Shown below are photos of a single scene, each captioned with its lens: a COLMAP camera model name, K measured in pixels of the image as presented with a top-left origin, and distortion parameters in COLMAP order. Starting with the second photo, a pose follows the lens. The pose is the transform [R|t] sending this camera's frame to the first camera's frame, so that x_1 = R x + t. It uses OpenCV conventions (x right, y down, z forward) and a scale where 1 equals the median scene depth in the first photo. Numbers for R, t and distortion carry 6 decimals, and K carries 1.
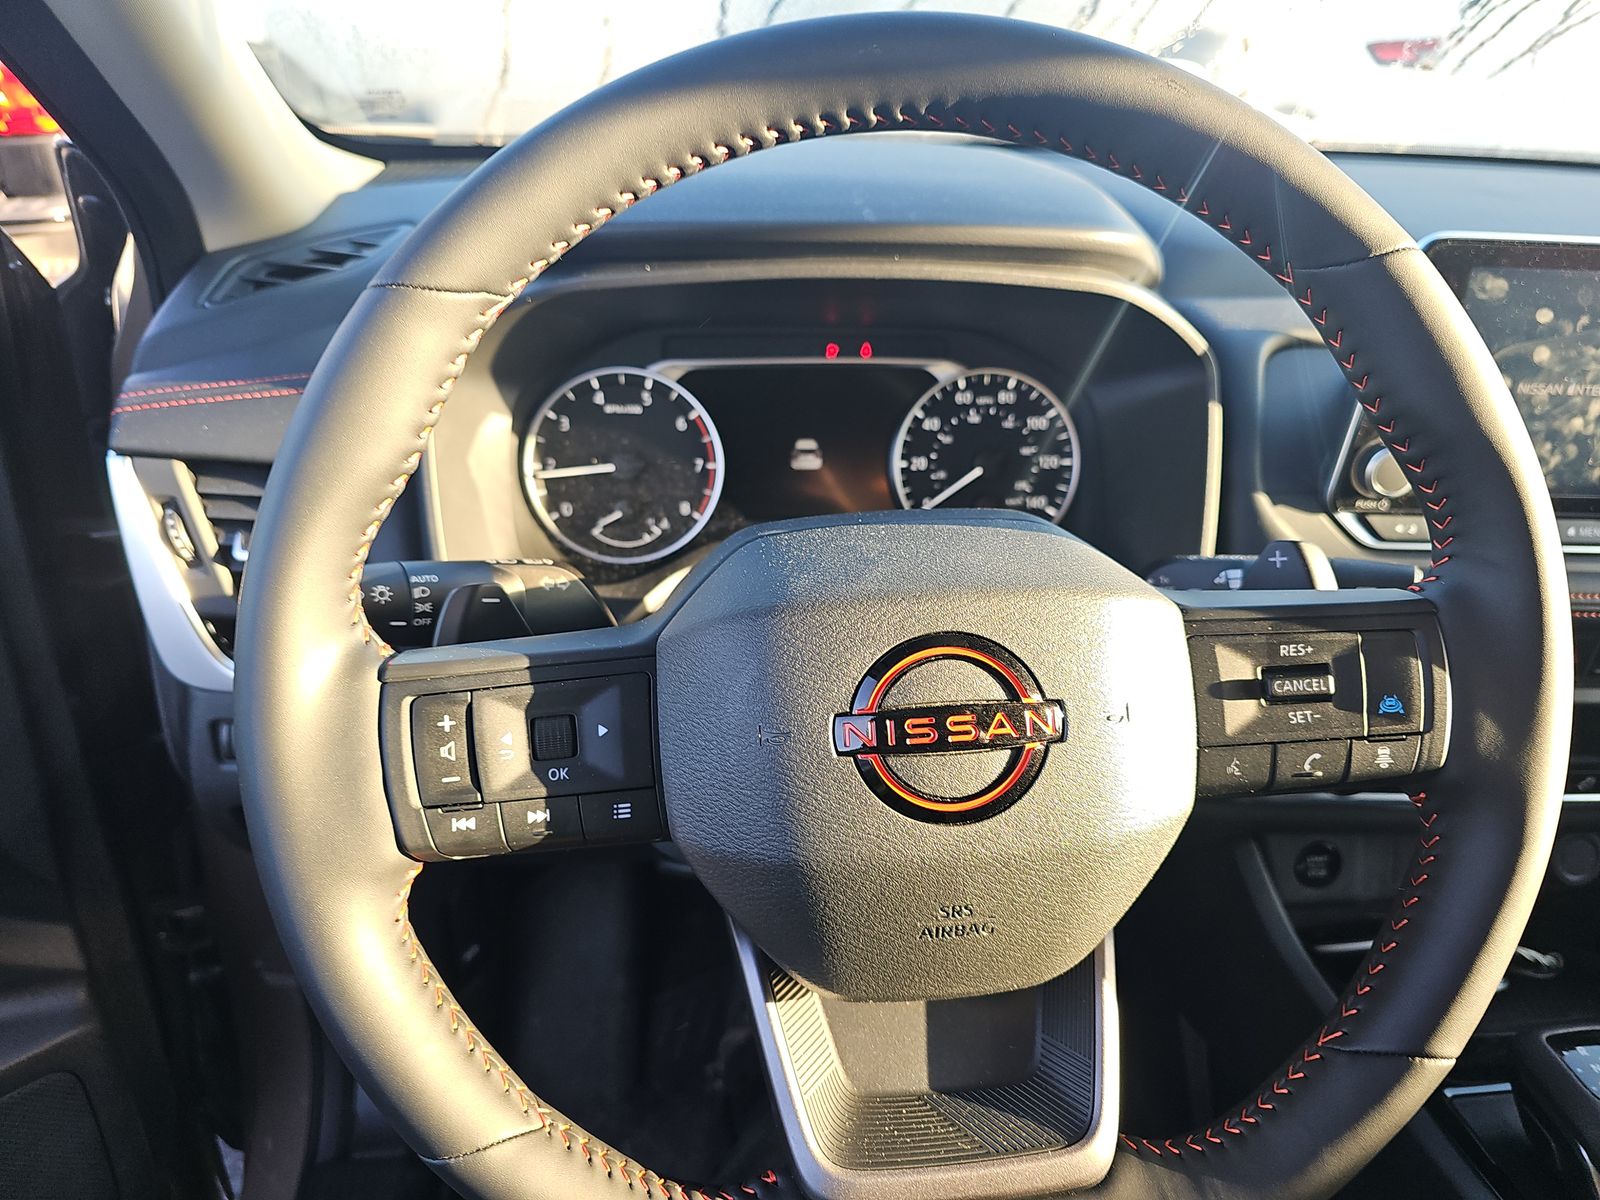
lens RADIAL K [[1066.2, 0, 807.4], [0, 1066.2, 606.8], [0, 0, 1]] dist [-0.000970, -0.002770]
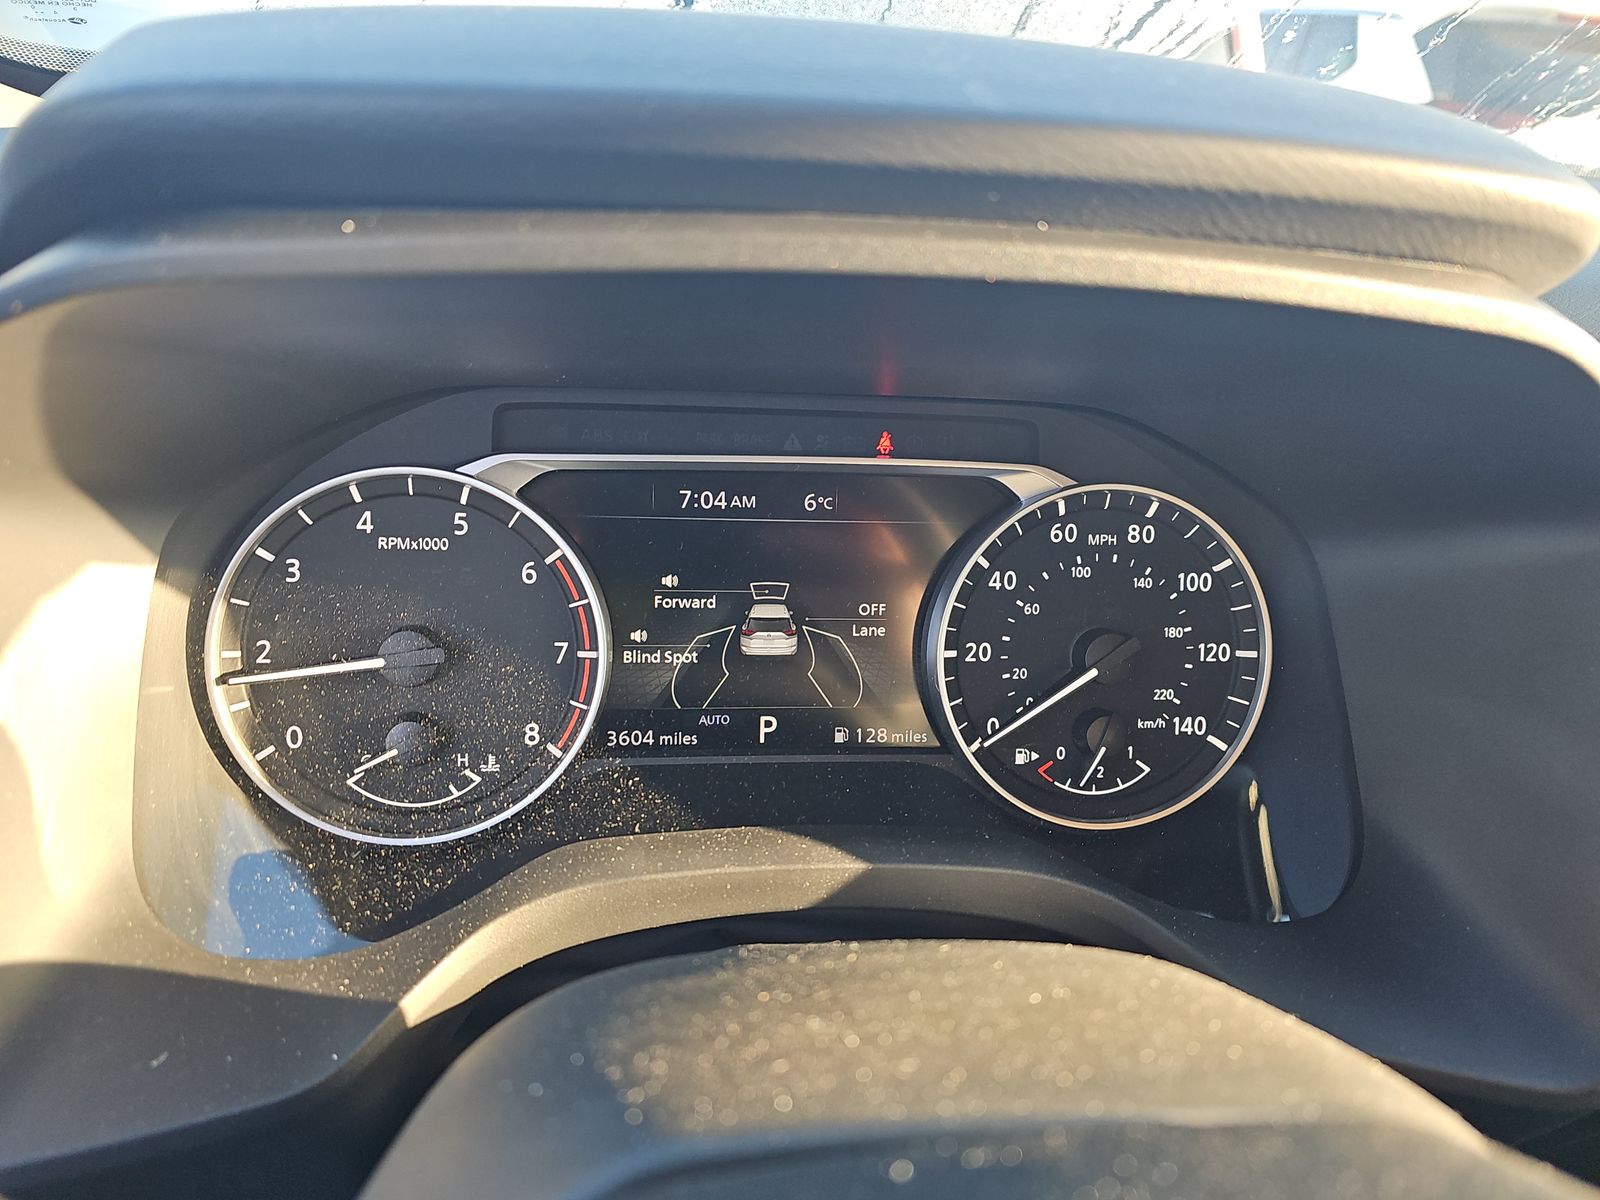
lens RADIAL K [[1066.2, 0, 795.8], [0, 1066.2, 593.3], [0, 0, 1]] dist [-0.000970, -0.002770]
pose [[0.998771, 0.020841, 0.044974, -0.011949], [-0.017870, 0.997695, -0.065465, -0.129122], [-0.046234, 0.064580, 0.996841, 0.475297]]
